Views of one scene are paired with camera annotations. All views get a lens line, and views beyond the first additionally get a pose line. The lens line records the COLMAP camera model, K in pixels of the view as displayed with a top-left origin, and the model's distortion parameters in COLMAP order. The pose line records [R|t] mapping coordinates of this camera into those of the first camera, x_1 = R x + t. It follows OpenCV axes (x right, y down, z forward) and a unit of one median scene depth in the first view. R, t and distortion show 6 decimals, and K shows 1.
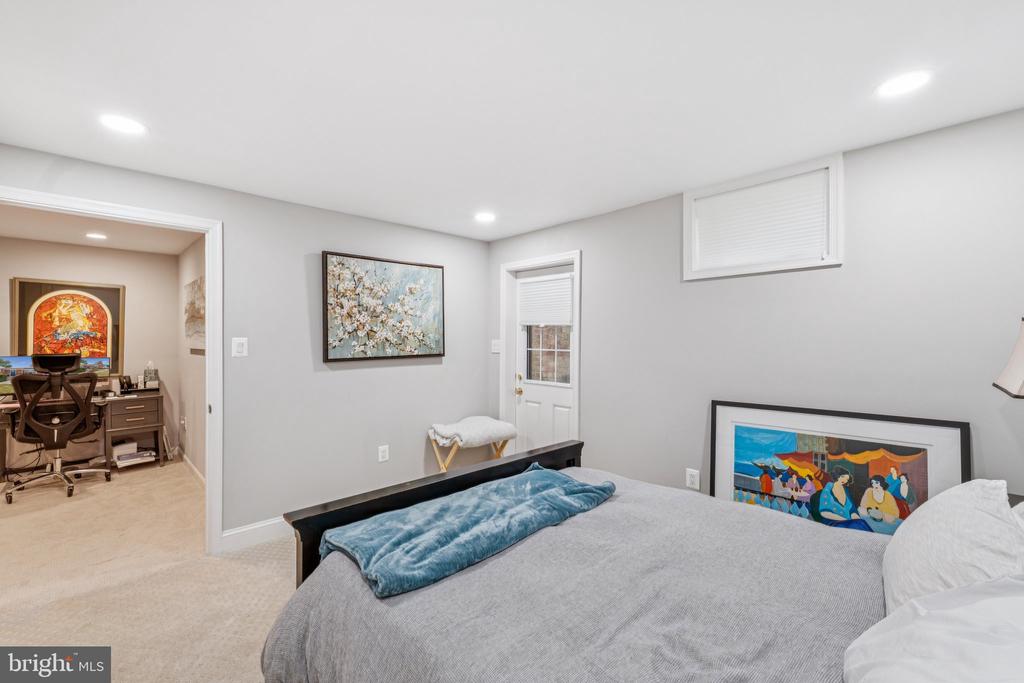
lens RADIAL K [[436.2, 0, 516.0], [0, 436.2, 339.8], [0, 0, 1]] dist [0.001022, 0.000288]
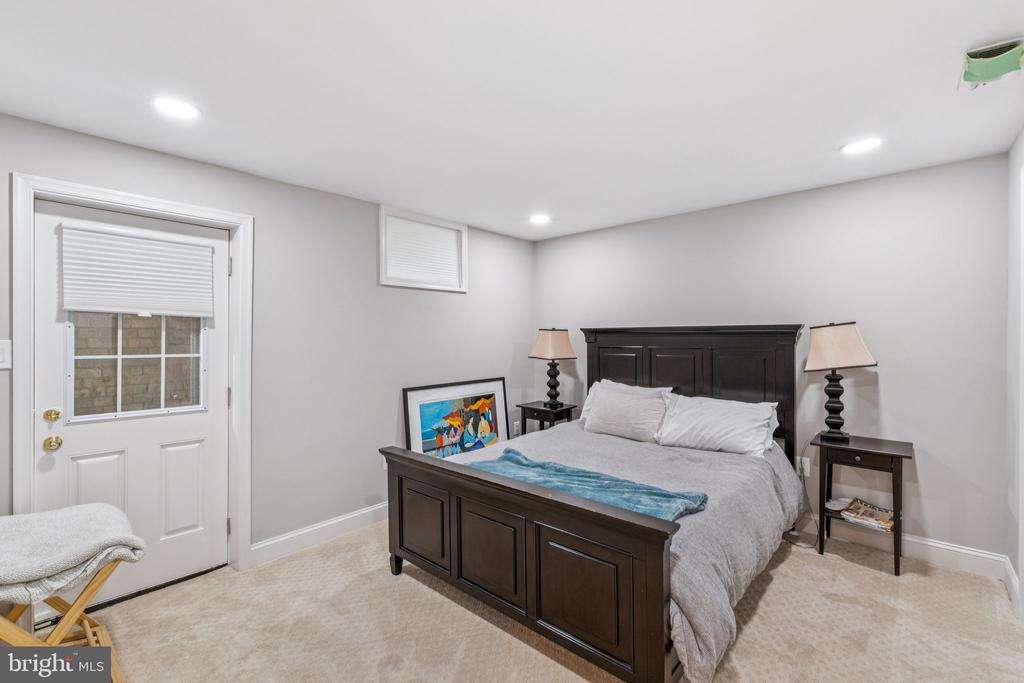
lens RADIAL K [[436.2, 0, 516.0], [0, 436.2, 339.8], [0, 0, 1]] dist [0.001022, 0.000288]
pose [[-0.055589, 0.001113, 0.998453, -0.872264], [0.009289, 0.999957, -0.000597, 0.009696], [-0.998411, 0.009242, -0.055597, 0.857891]]
